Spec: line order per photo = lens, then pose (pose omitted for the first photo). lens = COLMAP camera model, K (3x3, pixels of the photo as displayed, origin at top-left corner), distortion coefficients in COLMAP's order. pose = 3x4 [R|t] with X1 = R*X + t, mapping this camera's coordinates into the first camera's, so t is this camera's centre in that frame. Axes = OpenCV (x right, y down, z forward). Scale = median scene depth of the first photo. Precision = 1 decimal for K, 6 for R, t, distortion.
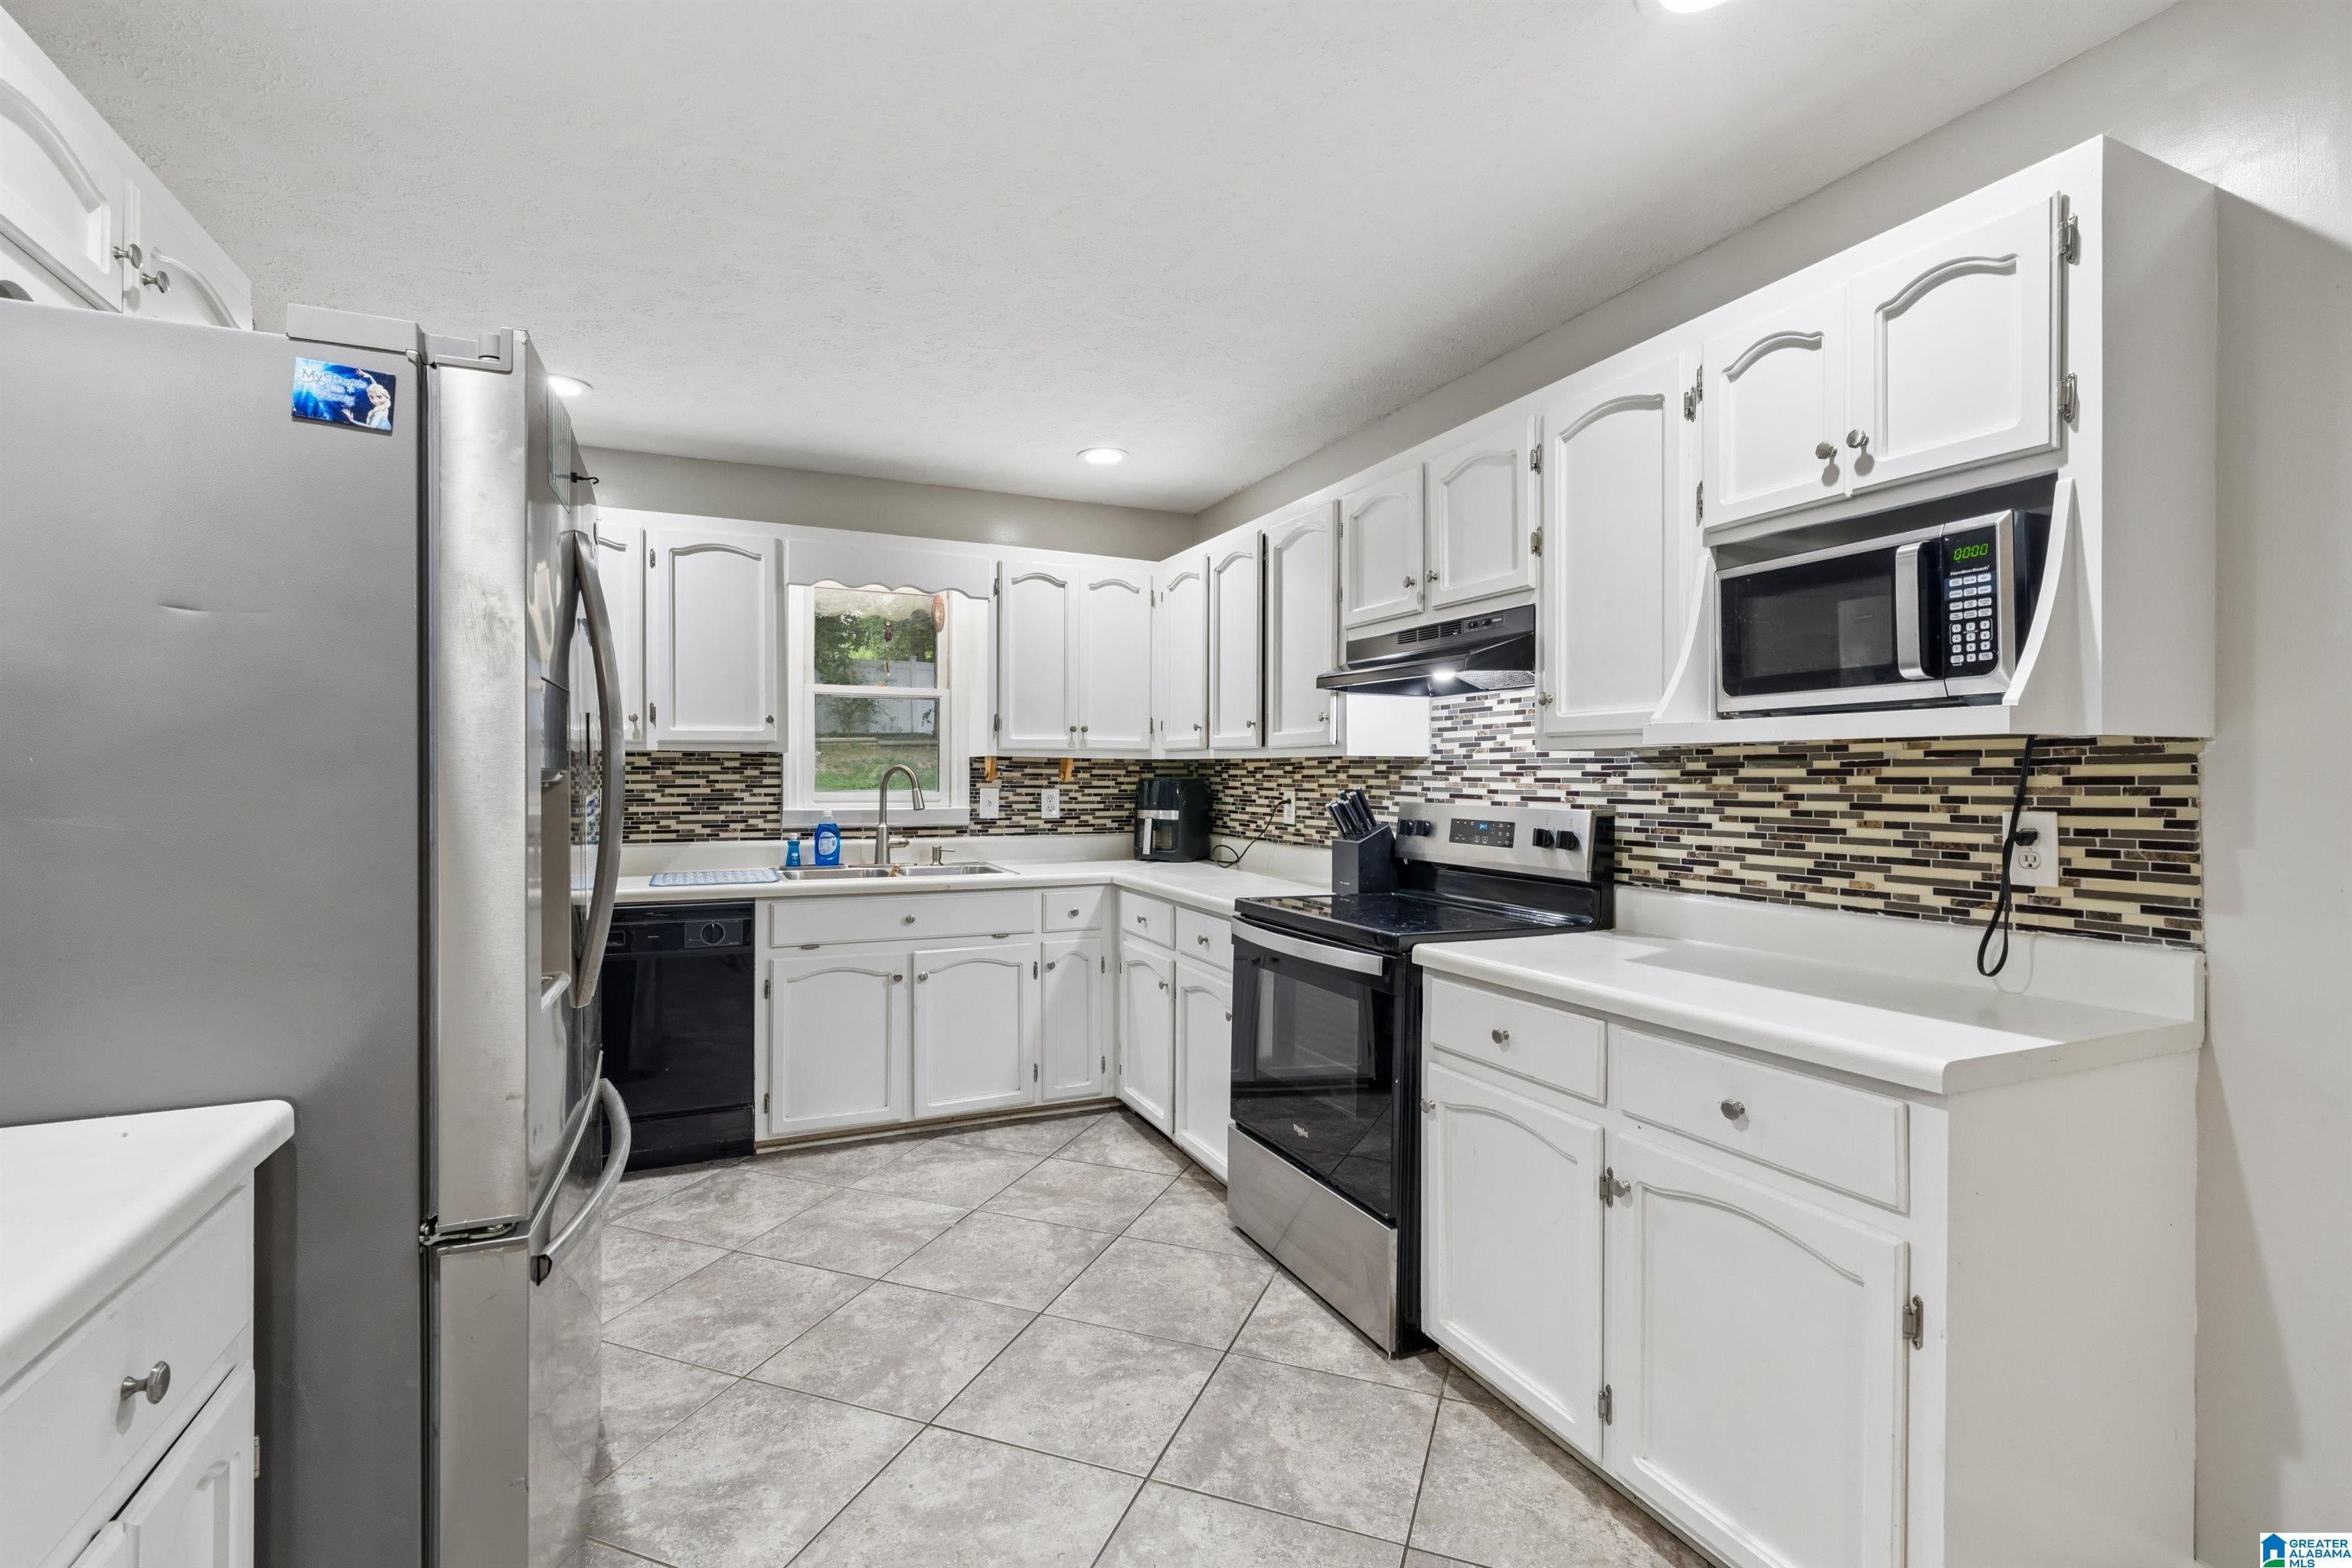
lens RADIAL K [[1065.7, 0, 1148.2], [0, 1065.7, 773.6], [0, 0, 1]] dist [-0.008393, 0.002144]
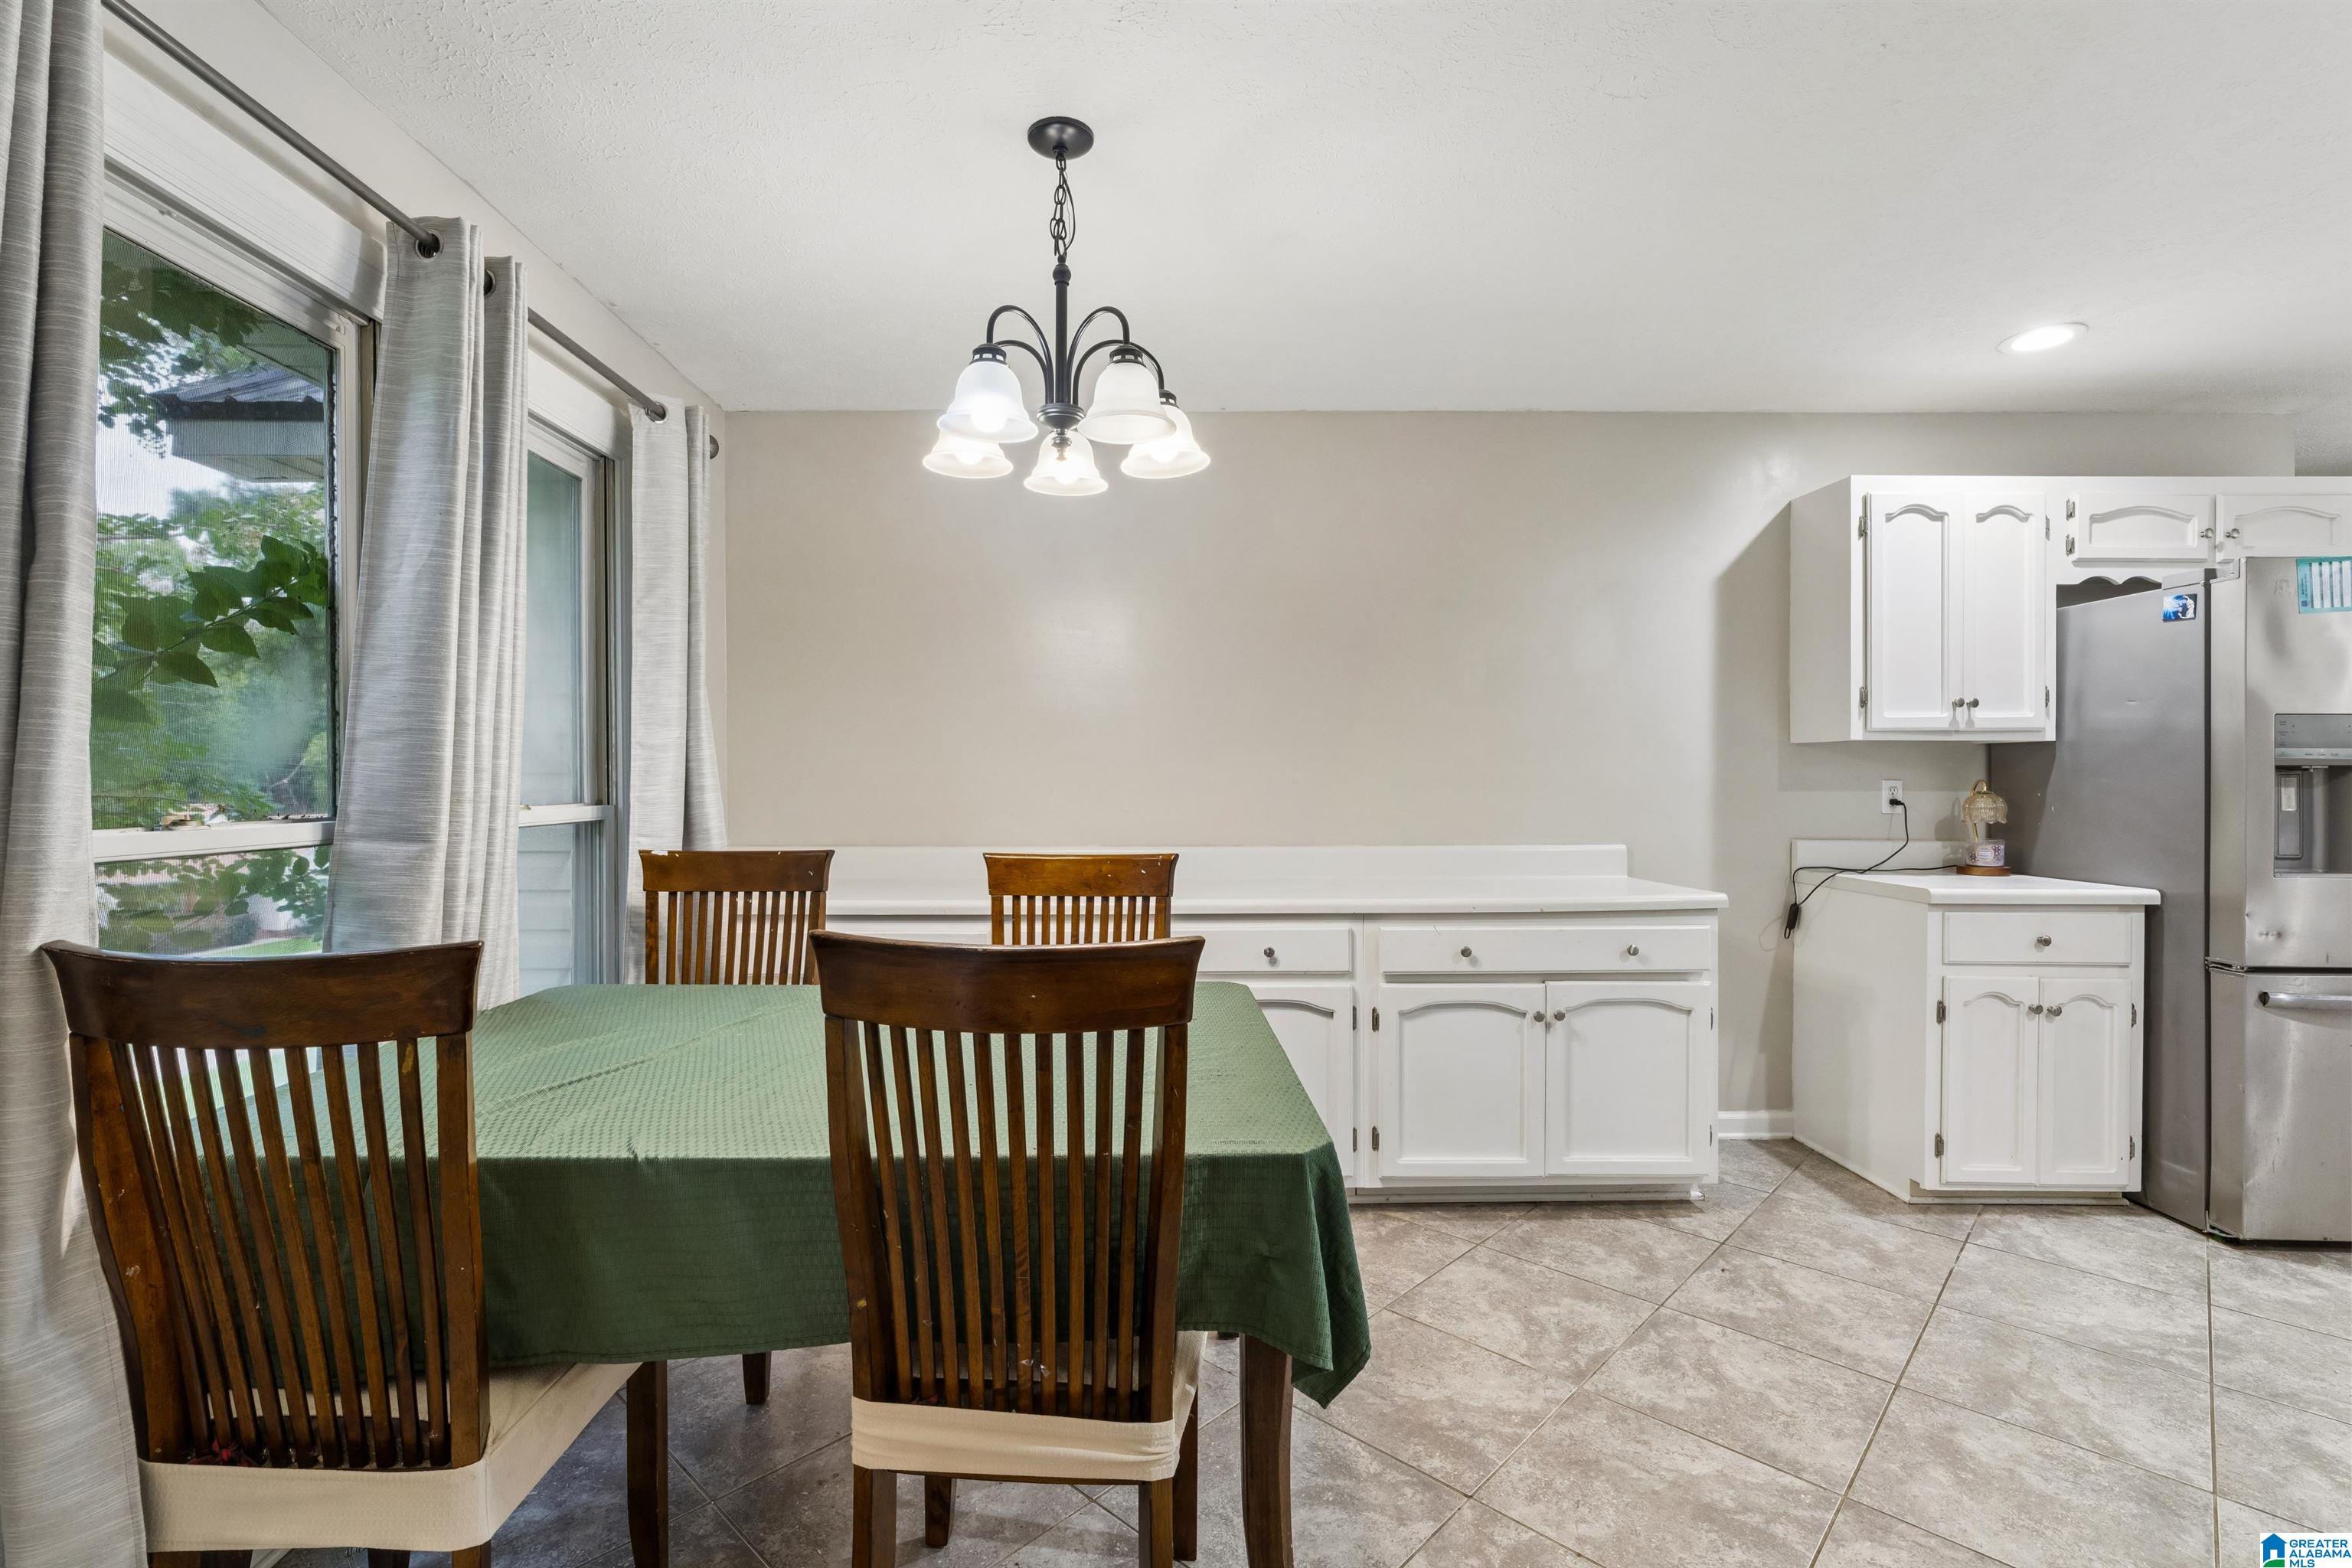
lens RADIAL K [[1065.7, 0, 1173.0], [0, 1065.7, 774.3], [0, 0, 1]] dist [-0.008393, 0.002144]
pose [[-0.378720, 0.000341, -0.925511, 0.833066], [0.005195, 0.999985, -0.001758, 0.006858], [0.925497, -0.005474, -0.378717, -0.077968]]
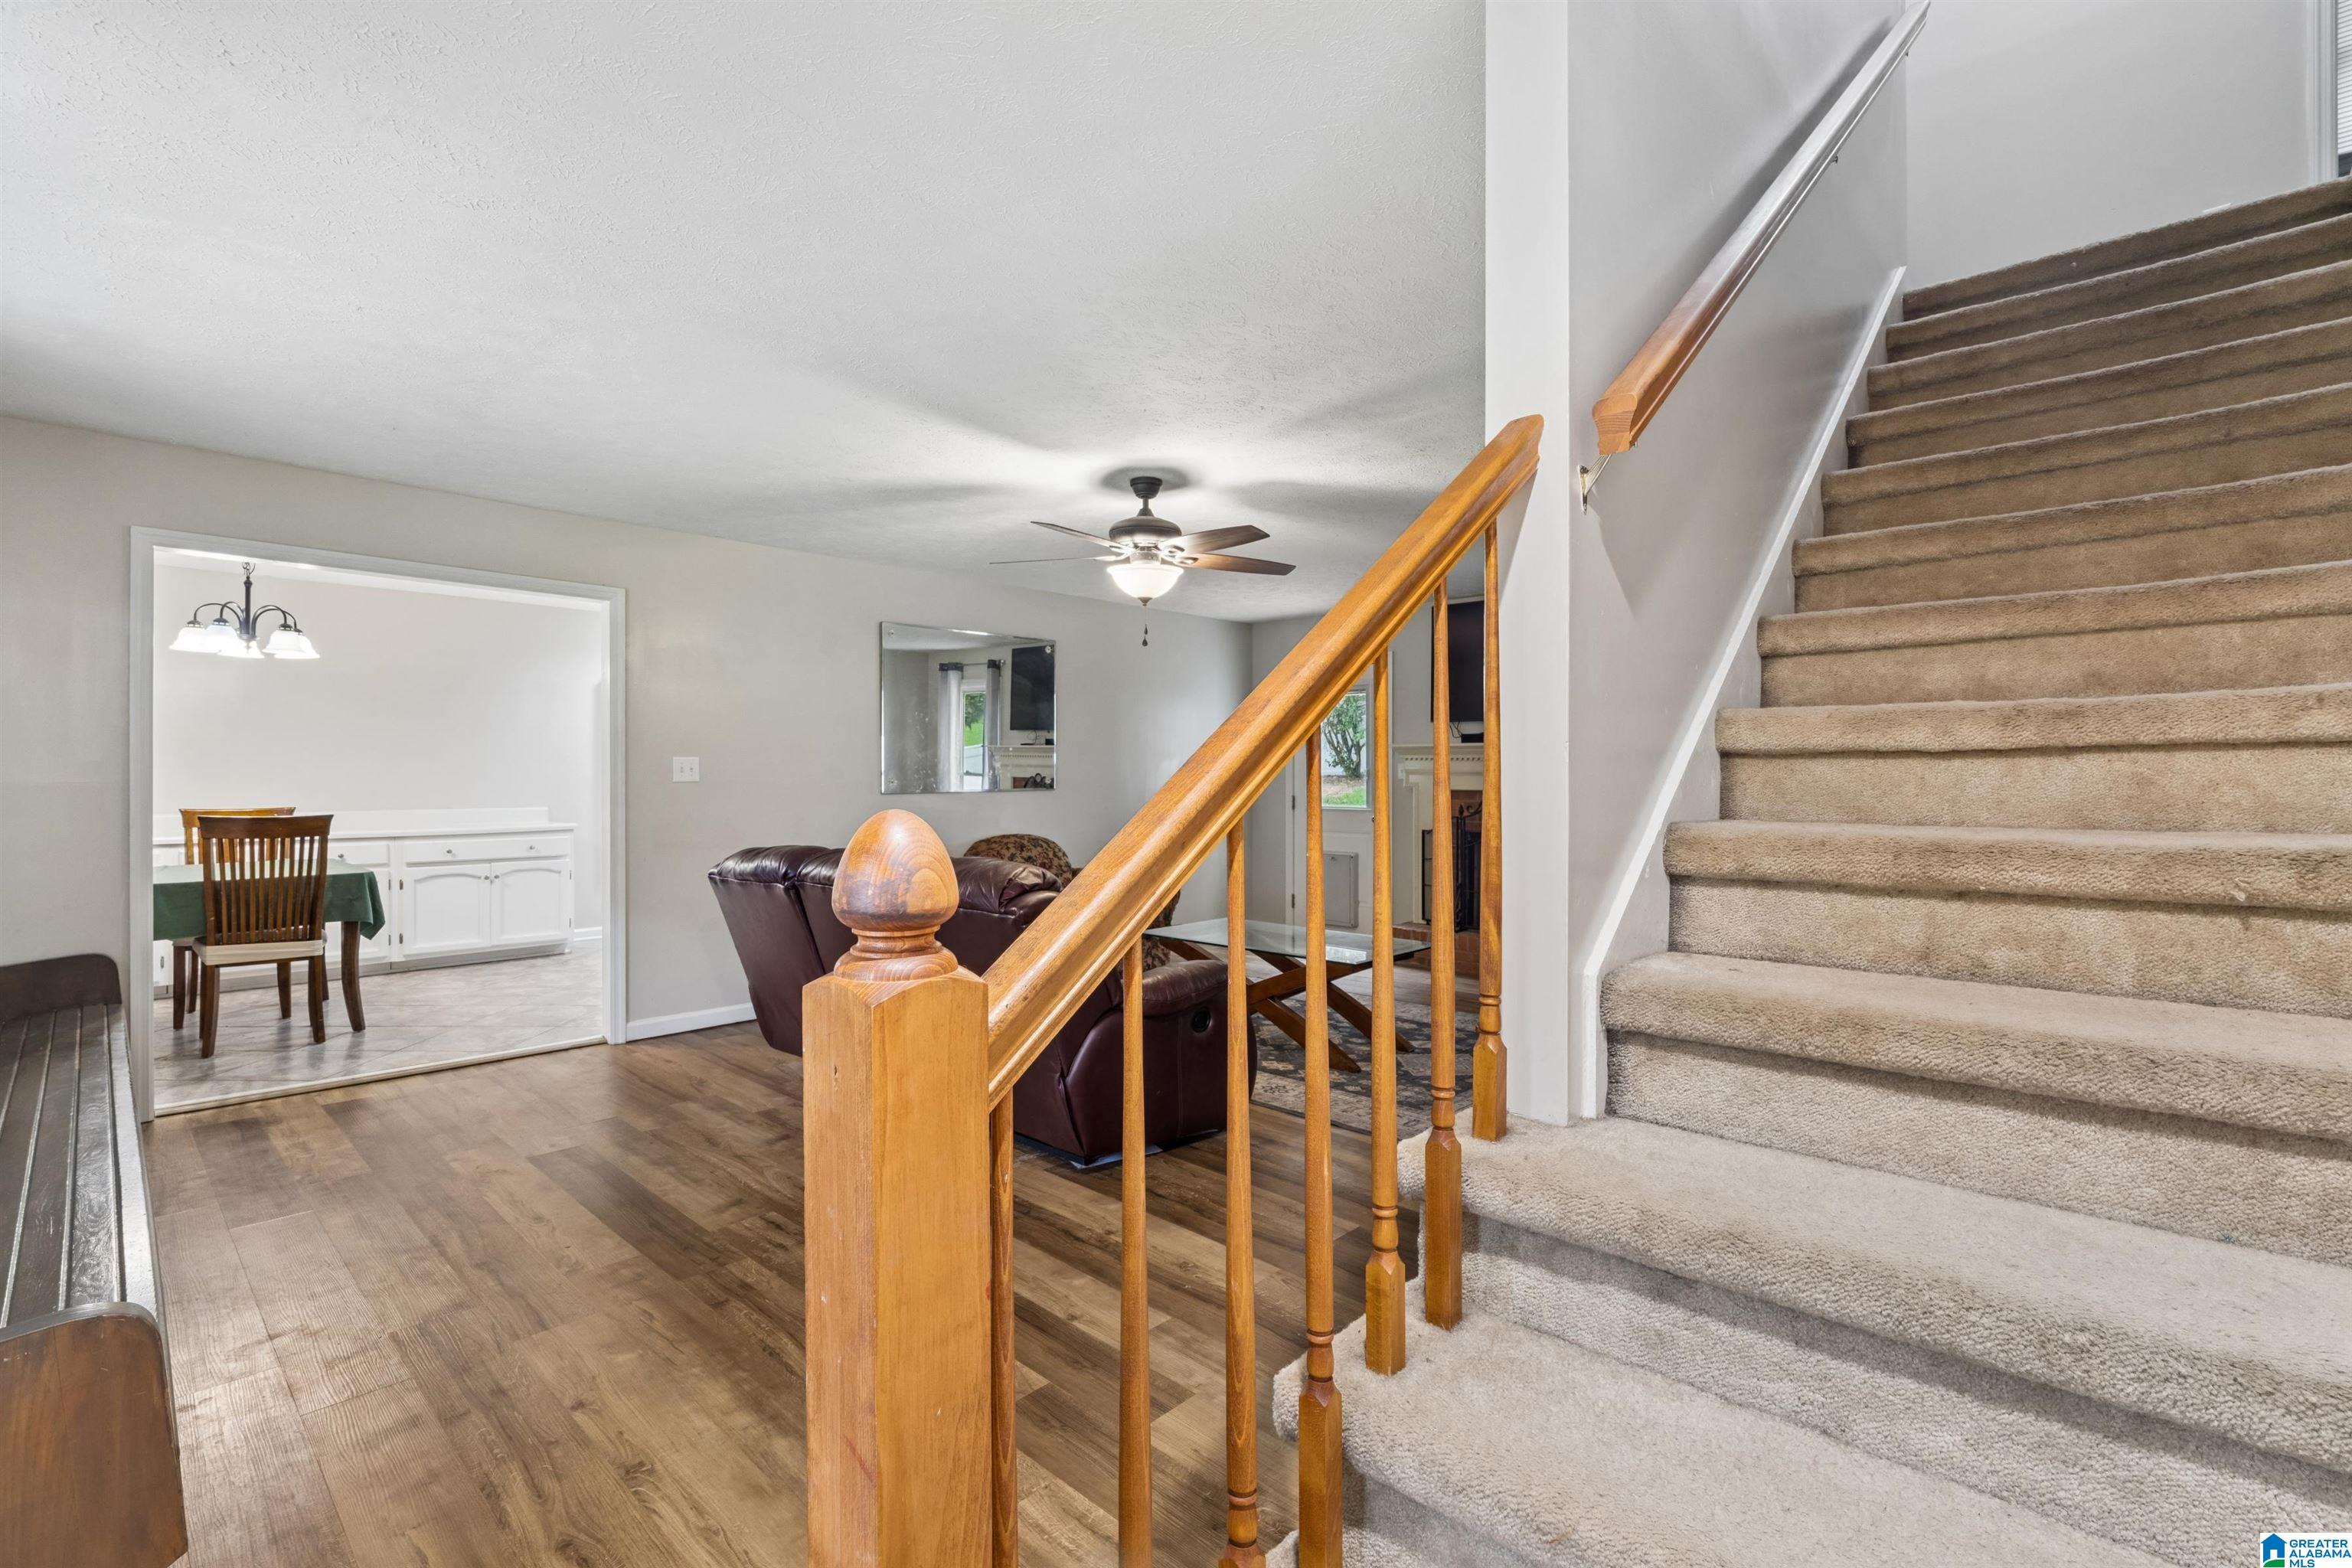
lens RADIAL K [[1065.7, 0, 1186.1], [0, 1065.7, 771.2], [0, 0, 1]] dist [-0.008393, 0.002144]
pose [[0.390473, -0.000772, -0.920614, 2.256691], [0.000593, 1.000000, -0.000587, 0.003858], [0.920614, -0.000316, 0.390473, 0.293866]]
